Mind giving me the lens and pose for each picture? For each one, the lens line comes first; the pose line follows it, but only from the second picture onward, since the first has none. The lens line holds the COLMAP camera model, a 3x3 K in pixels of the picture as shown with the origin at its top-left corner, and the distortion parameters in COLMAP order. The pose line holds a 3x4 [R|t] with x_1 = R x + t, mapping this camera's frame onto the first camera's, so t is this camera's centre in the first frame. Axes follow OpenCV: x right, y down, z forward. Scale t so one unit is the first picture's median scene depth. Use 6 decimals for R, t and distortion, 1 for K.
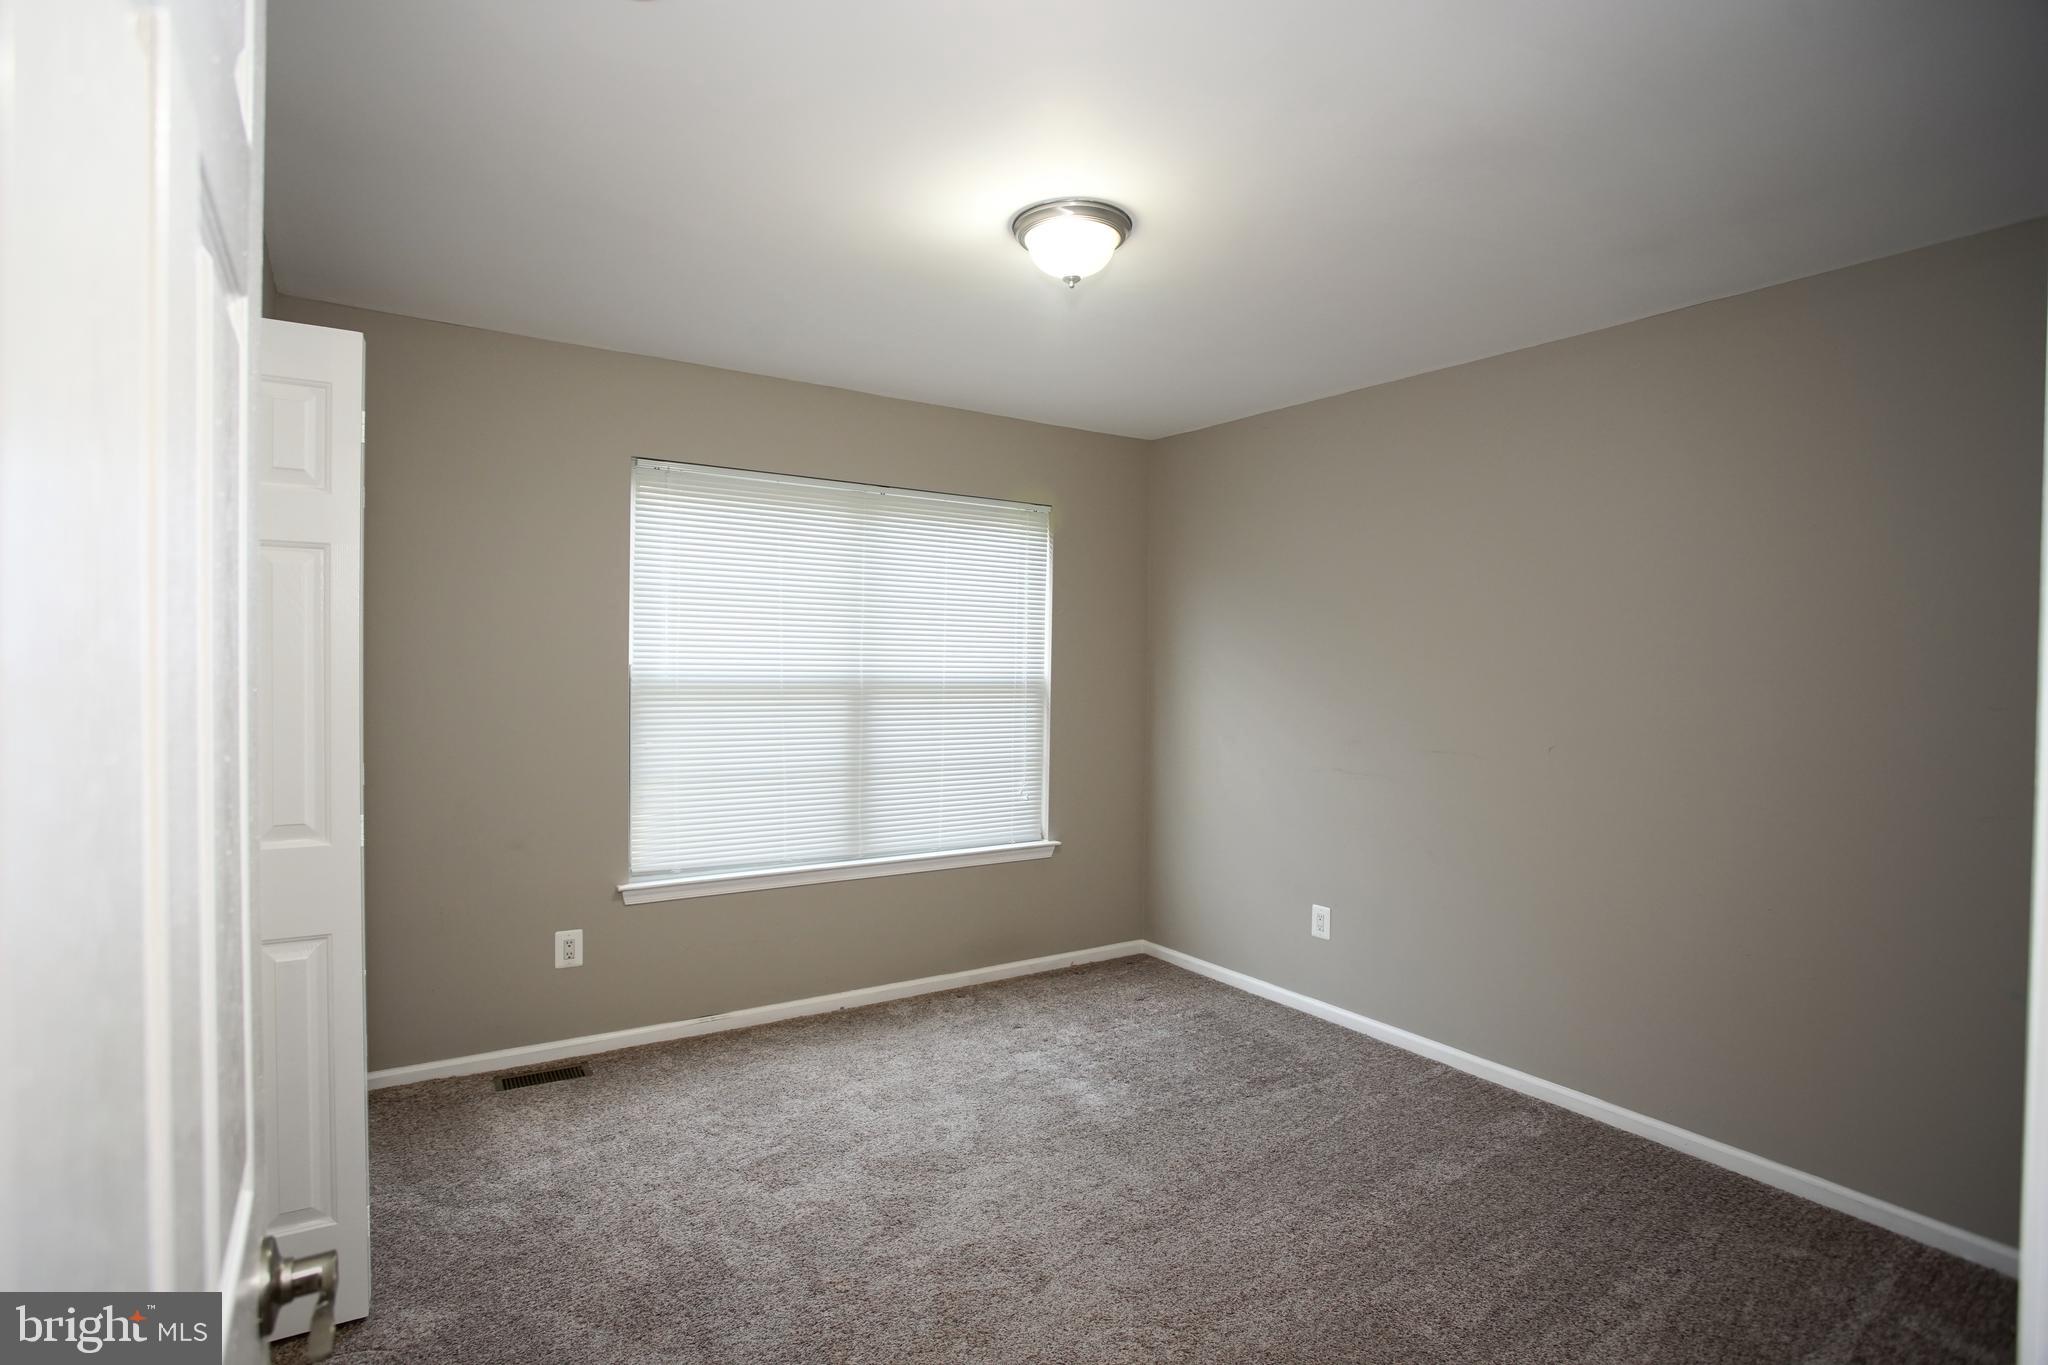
lens RADIAL K [[1007.5, 0, 1017.2], [0, 1007.5, 684.2], [0, 0, 1]] dist [-0.074982, 0.037908]
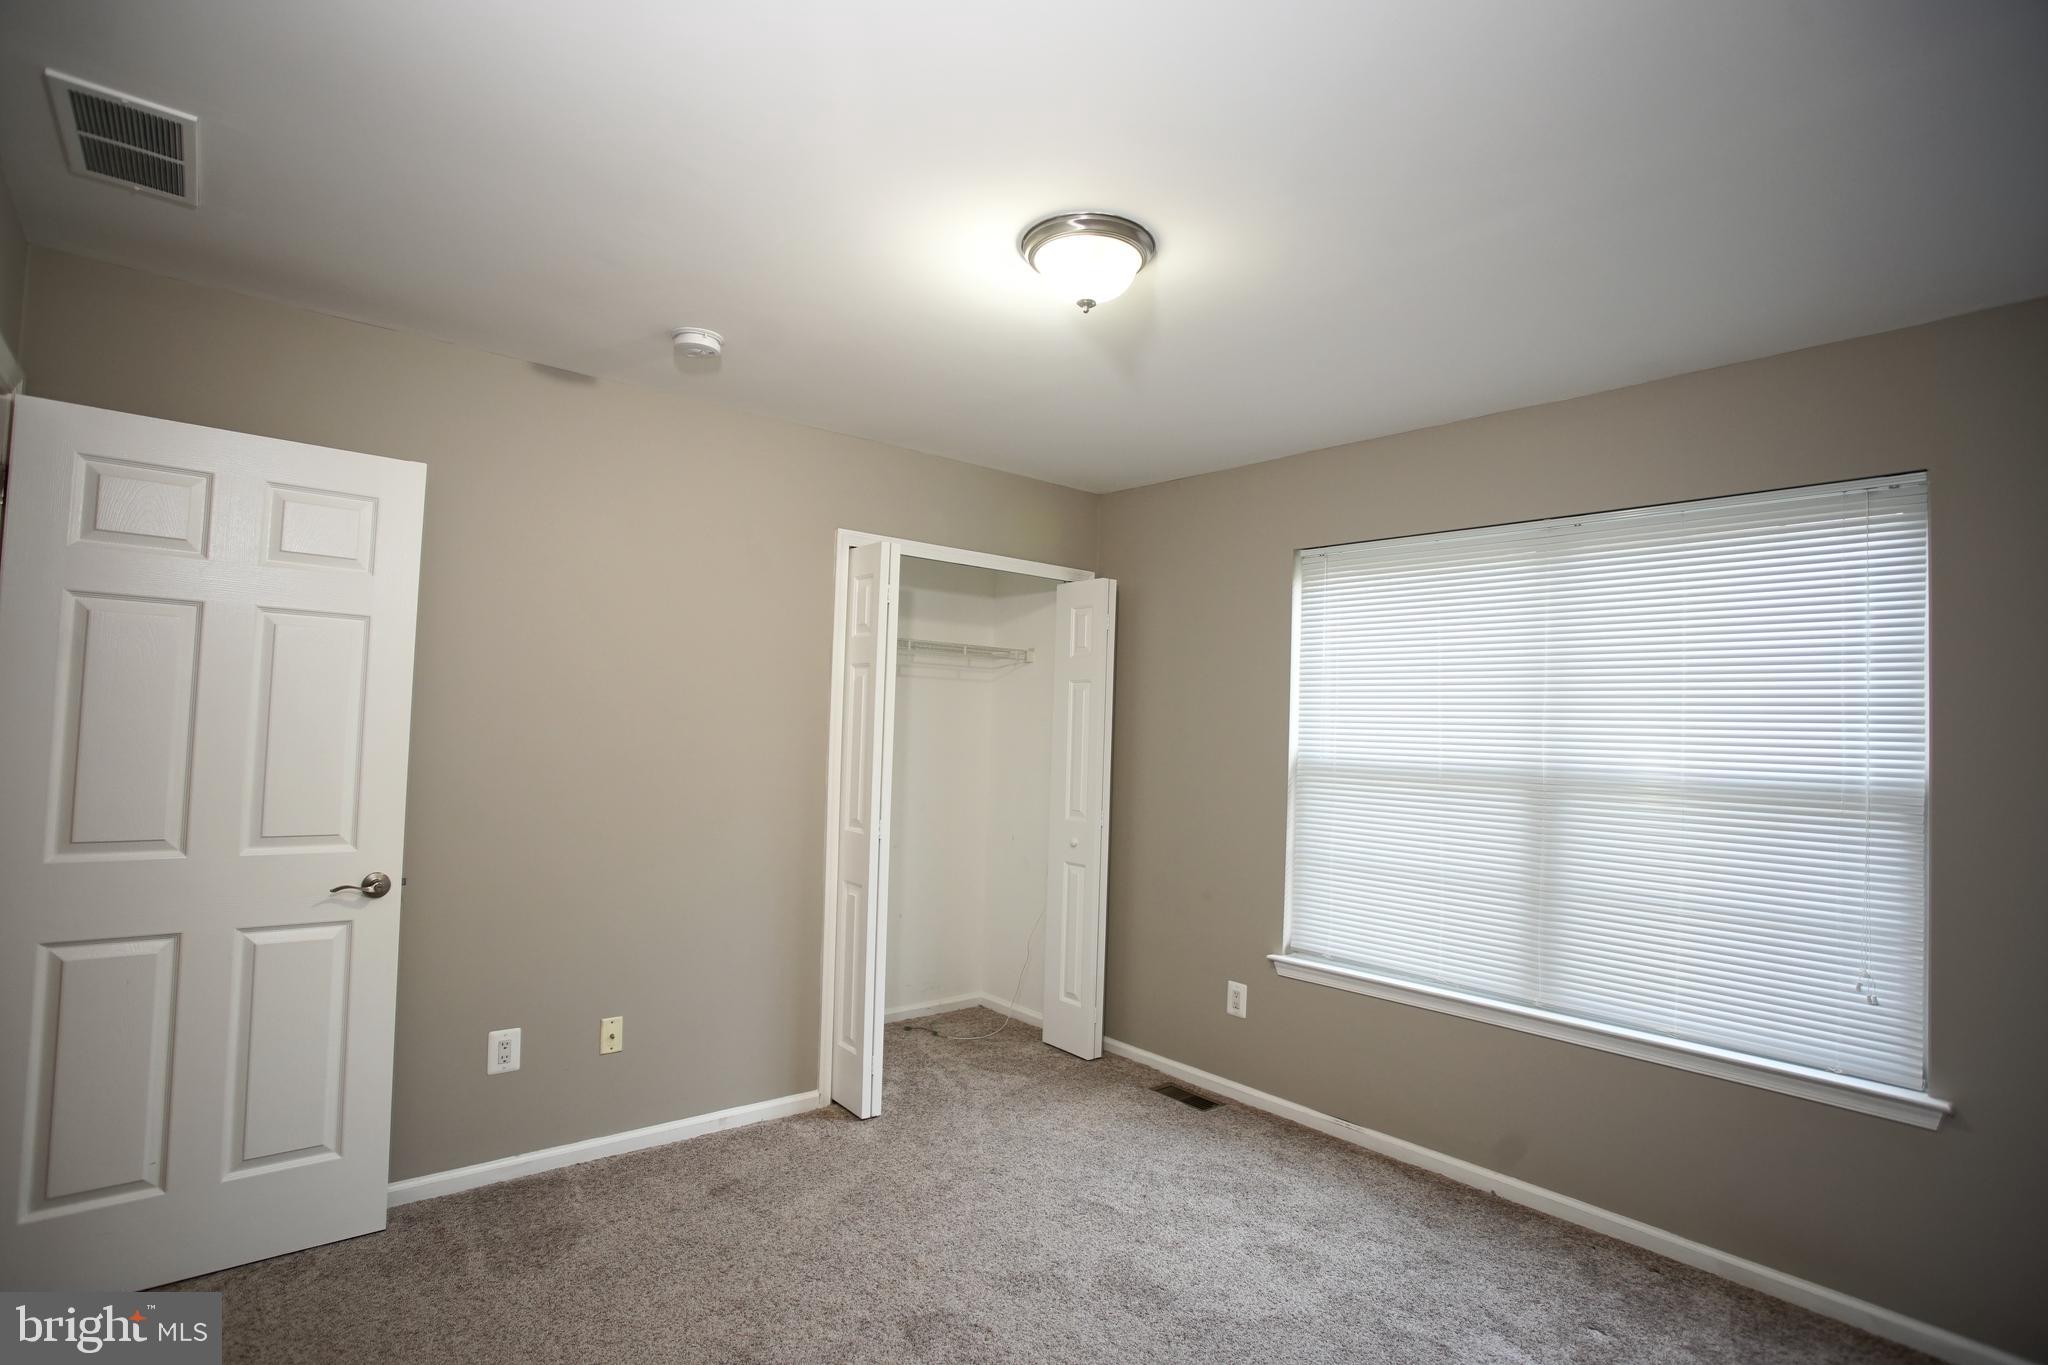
lens RADIAL K [[1007.5, 0, 1017.2], [0, 1007.5, 684.2], [0, 0, 1]] dist [-0.074982, 0.037908]
pose [[0.119649, -0.056488, -0.991208, 0.629762], [-0.055965, 0.996409, -0.063540, -0.000496], [0.991238, 0.063076, 0.116058, 0.585923]]
